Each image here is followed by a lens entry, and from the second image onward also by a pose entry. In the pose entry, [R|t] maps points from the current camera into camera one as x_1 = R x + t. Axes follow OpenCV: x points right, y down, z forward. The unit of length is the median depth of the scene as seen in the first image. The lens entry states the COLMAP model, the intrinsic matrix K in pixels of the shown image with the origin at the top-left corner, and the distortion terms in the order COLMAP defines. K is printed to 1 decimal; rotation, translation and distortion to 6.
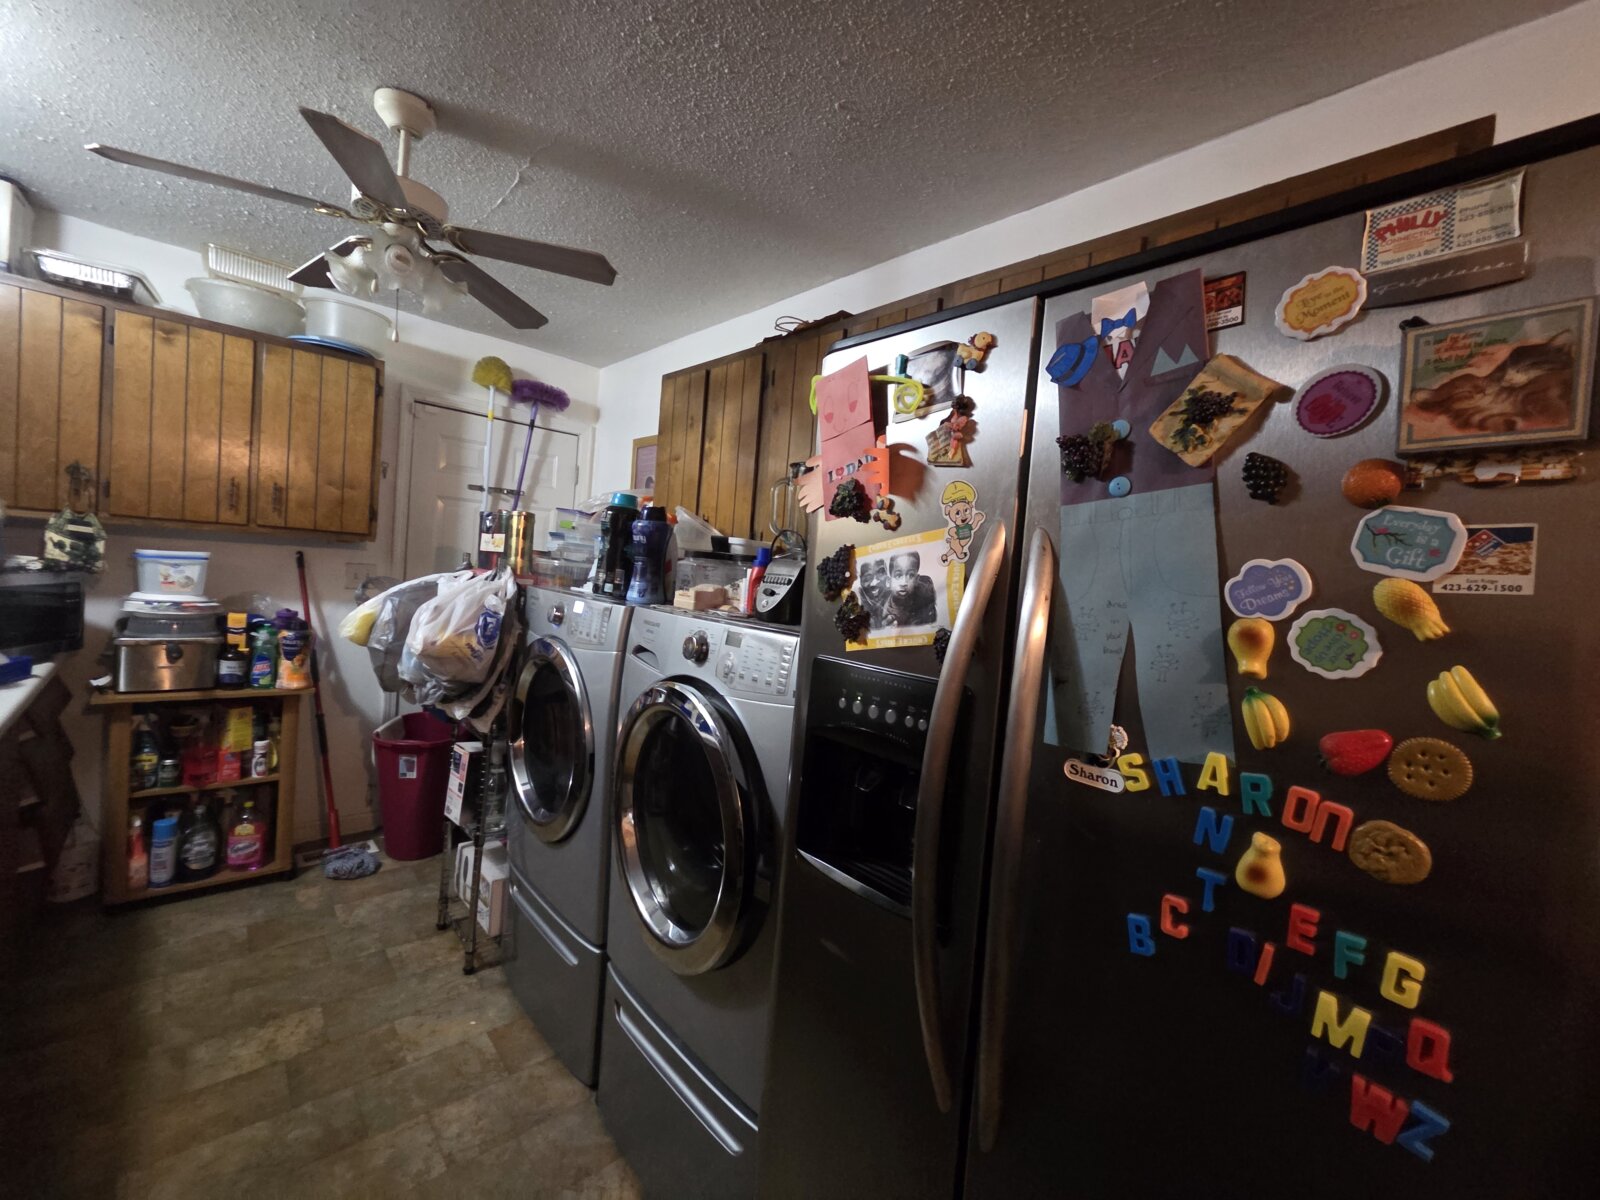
lens RADIAL K [[655.8, 0, 797.0], [0, 655.8, 599.4], [0, 0, 1]] dist [0.004471, -0.000033]
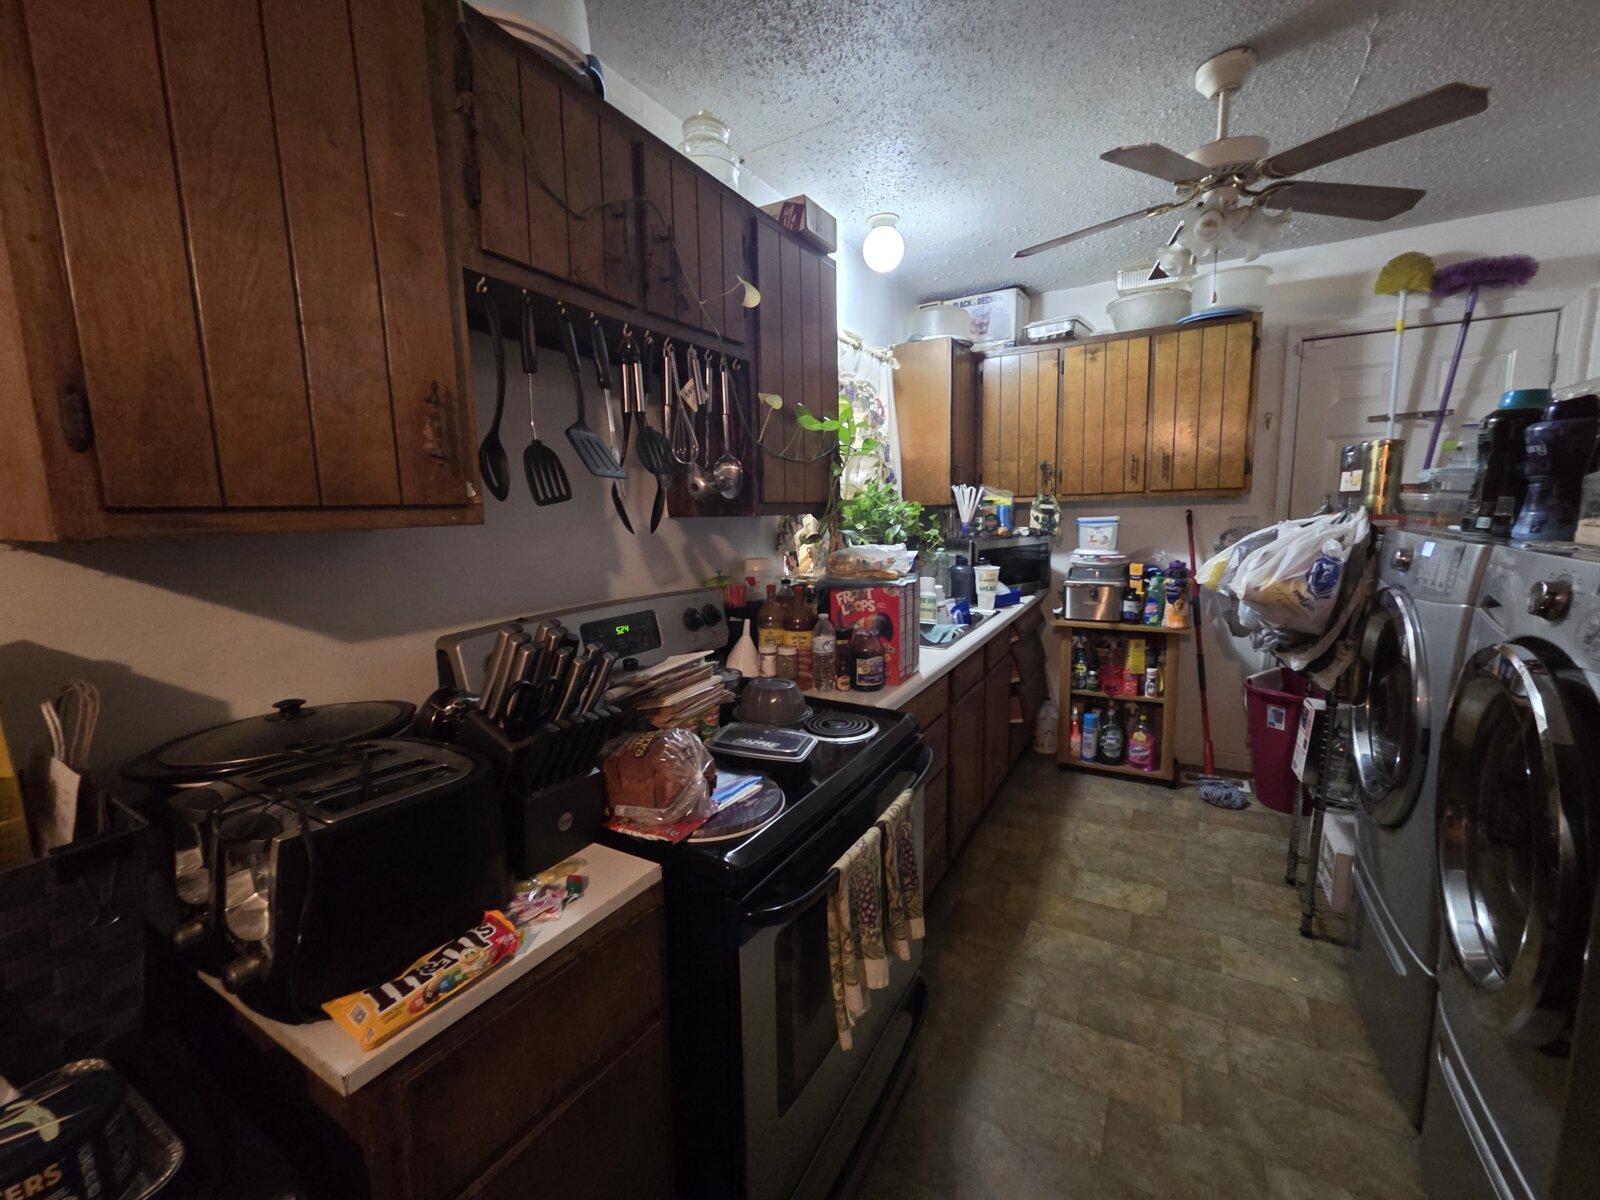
lens RADIAL K [[655.8, 0, 806.1], [0, 655.8, 600.7], [0, 0, 1]] dist [0.004471, -0.000033]
pose [[0.308594, 0.048173, -0.949973, 0.211380], [0.012694, 0.998419, 0.054753, 0.022221], [0.951109, -0.028955, 0.307495, 0.030039]]
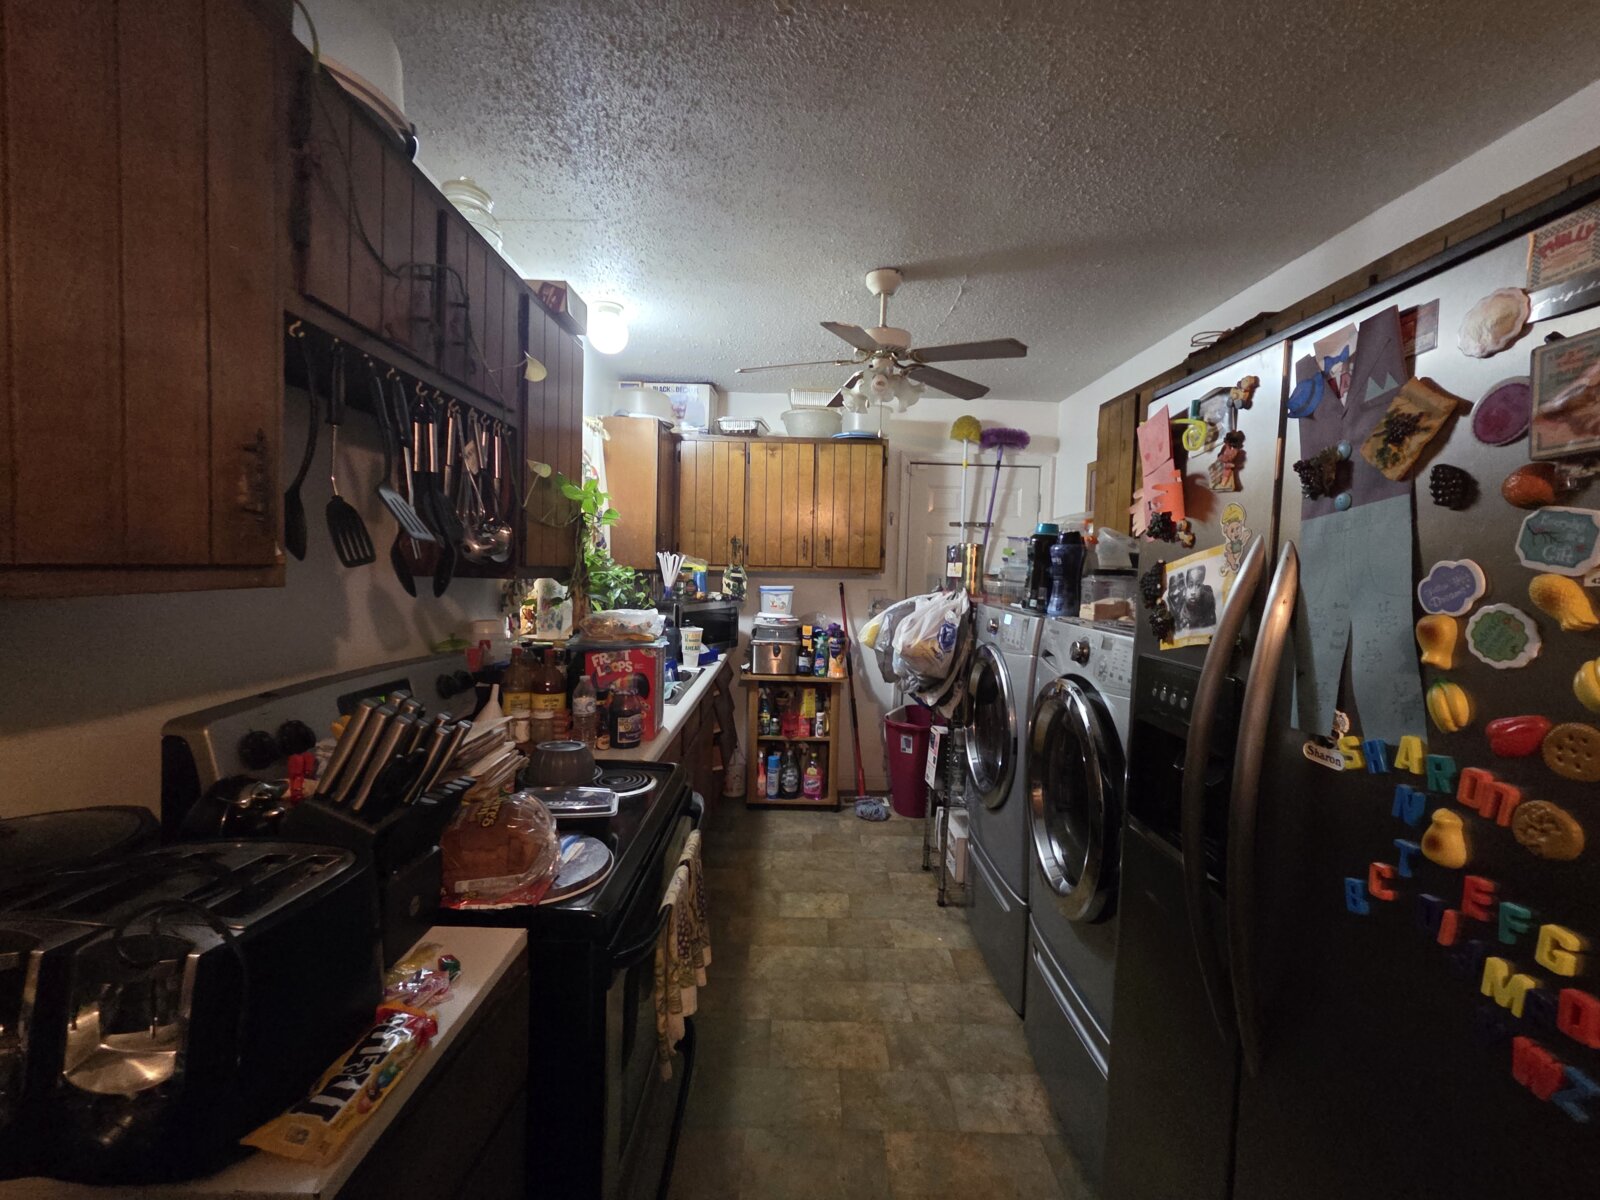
lens RADIAL K [[655.8, 0, 801.3], [0, 655.8, 601.8], [0, 0, 1]] dist [0.004471, -0.000033]
pose [[0.742381, -0.022317, -0.669606, 0.215860], [0.005914, 0.999624, -0.026759, 0.010221], [0.669952, 0.015906, 0.742234, -0.182003]]
